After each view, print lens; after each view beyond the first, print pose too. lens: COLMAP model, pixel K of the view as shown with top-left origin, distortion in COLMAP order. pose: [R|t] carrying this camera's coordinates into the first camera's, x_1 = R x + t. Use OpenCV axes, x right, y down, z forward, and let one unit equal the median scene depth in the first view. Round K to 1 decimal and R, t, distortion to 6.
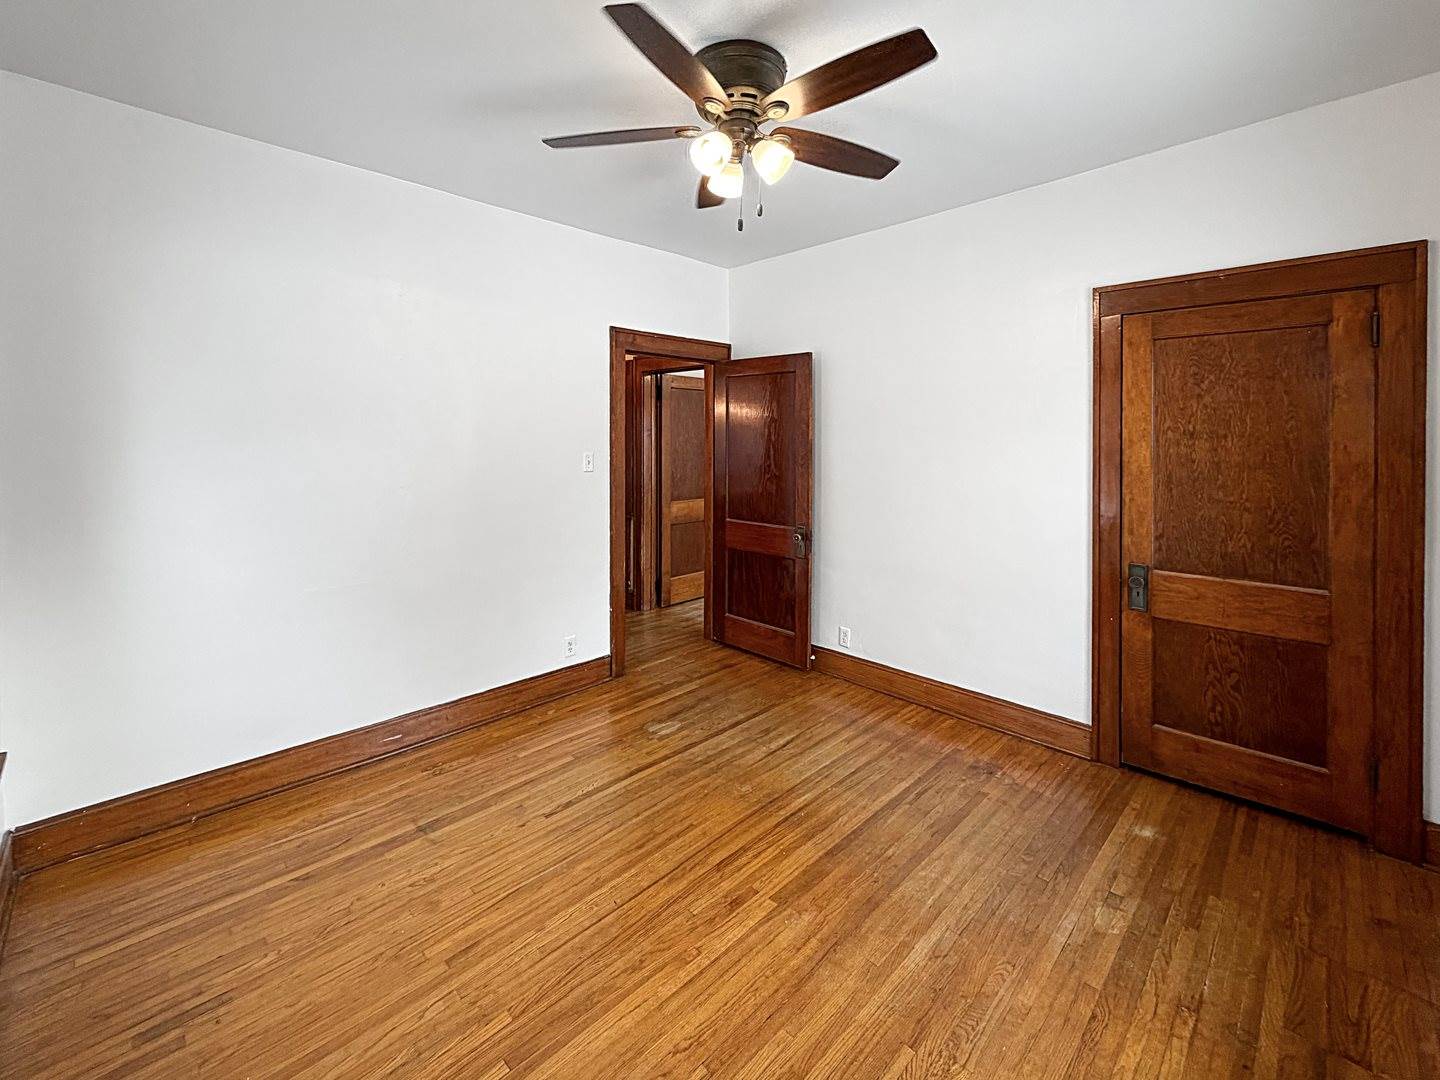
lens RADIAL K [[588.1, 0, 720.0], [0, 588.1, 540.0], [0, 0, 1]] dist [-0.000726, -0.000102]
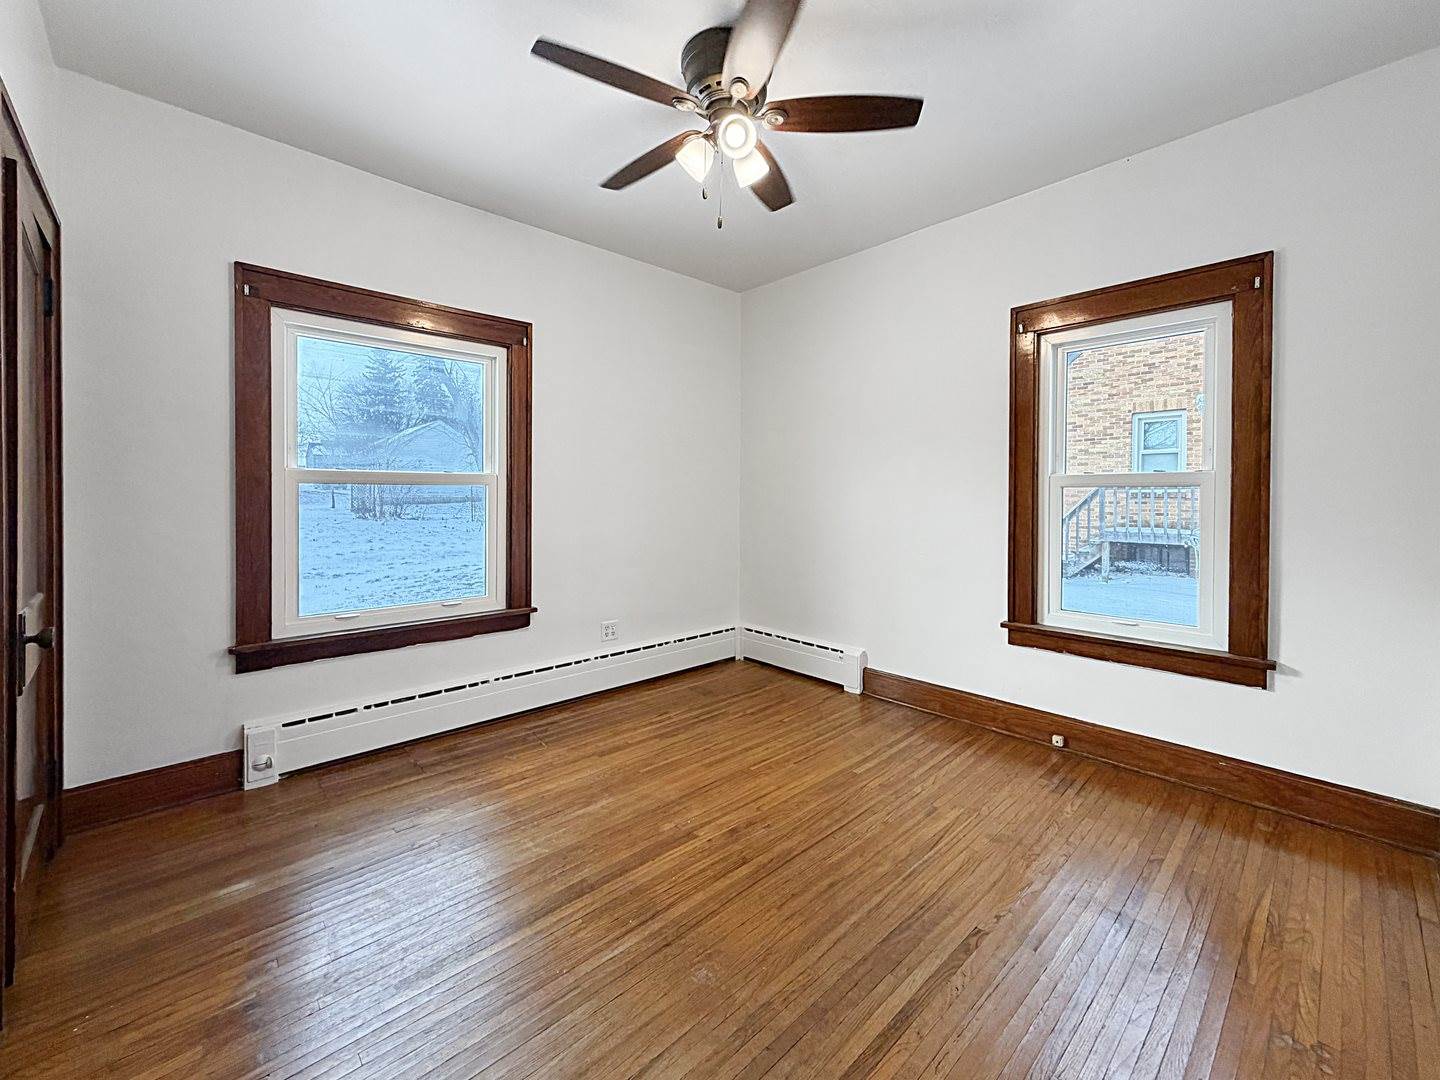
lens RADIAL K [[588.1, 0, 720.0], [0, 588.1, 540.0], [0, 0, 1]] dist [-0.000726, -0.000102]
pose [[-0.999032, -0.002196, 0.043940, -0.003819], [0.008218, 0.971856, 0.235433, -0.186661], [-0.043220, 0.235566, -0.970897, 1.716696]]
